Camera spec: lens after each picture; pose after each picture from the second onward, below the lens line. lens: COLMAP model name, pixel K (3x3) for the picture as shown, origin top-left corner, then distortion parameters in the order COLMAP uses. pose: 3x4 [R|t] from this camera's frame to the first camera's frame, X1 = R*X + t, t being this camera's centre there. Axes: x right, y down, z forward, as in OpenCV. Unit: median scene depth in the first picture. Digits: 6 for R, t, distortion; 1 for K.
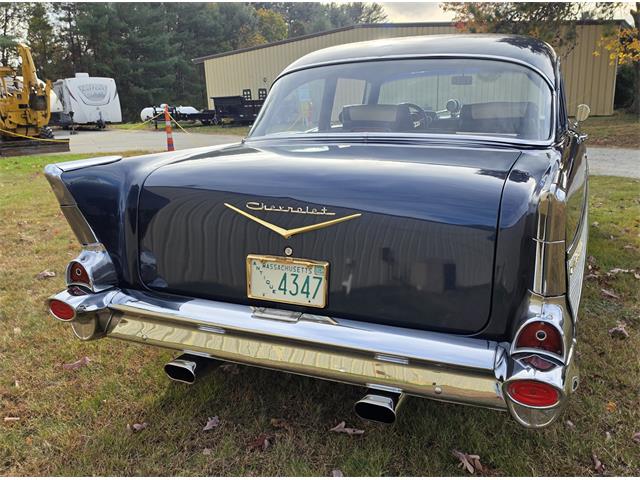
lens RADIAL K [[574.3, 0, 318.3], [0, 574.3, 254.6], [0, 0, 1]] dist [0.058111, -0.095457]
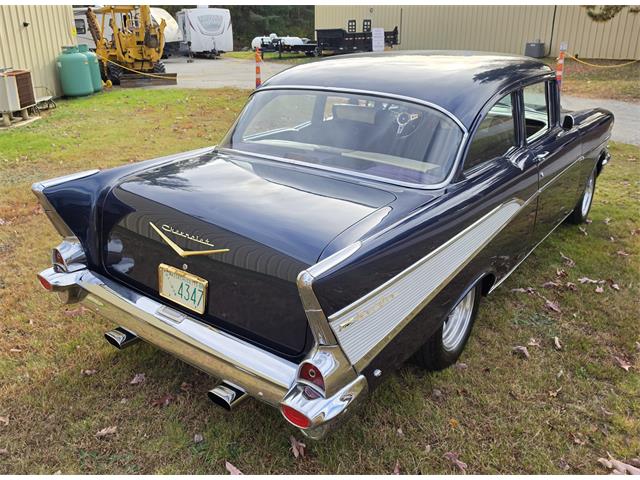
lens RADIAL K [[568.6, 0, 292.0], [0, 568.6, 219.9], [0, 0, 1]] dist [0.016597, -0.029825]
pose [[0.963068, 0.106917, -0.247120, 0.092258], [-0.083737, 0.991201, 0.102508, -0.049670], [0.255906, -0.078029, 0.963547, -0.033116]]
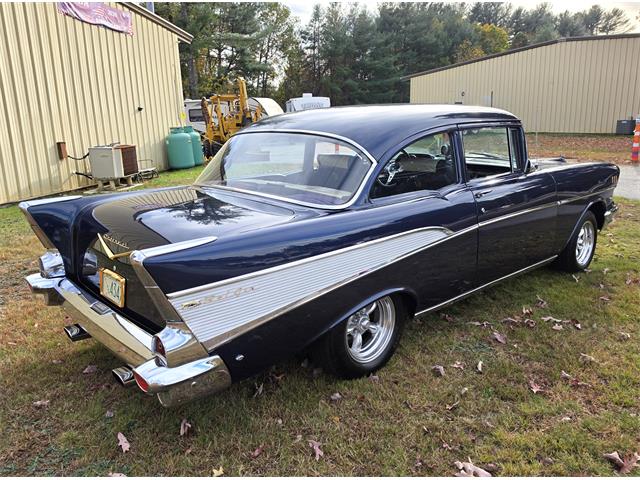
lens RADIAL K [[533.4, 0, 323.6], [0, 533.4, 238.0], [0, 0, 1]] dist [0.042586, -0.071401]
pose [[0.901201, 0.095936, -0.422650, 0.201477], [-0.101272, 0.994810, 0.009869, -0.030000], [0.421403, 0.033909, 0.906239, -0.016443]]
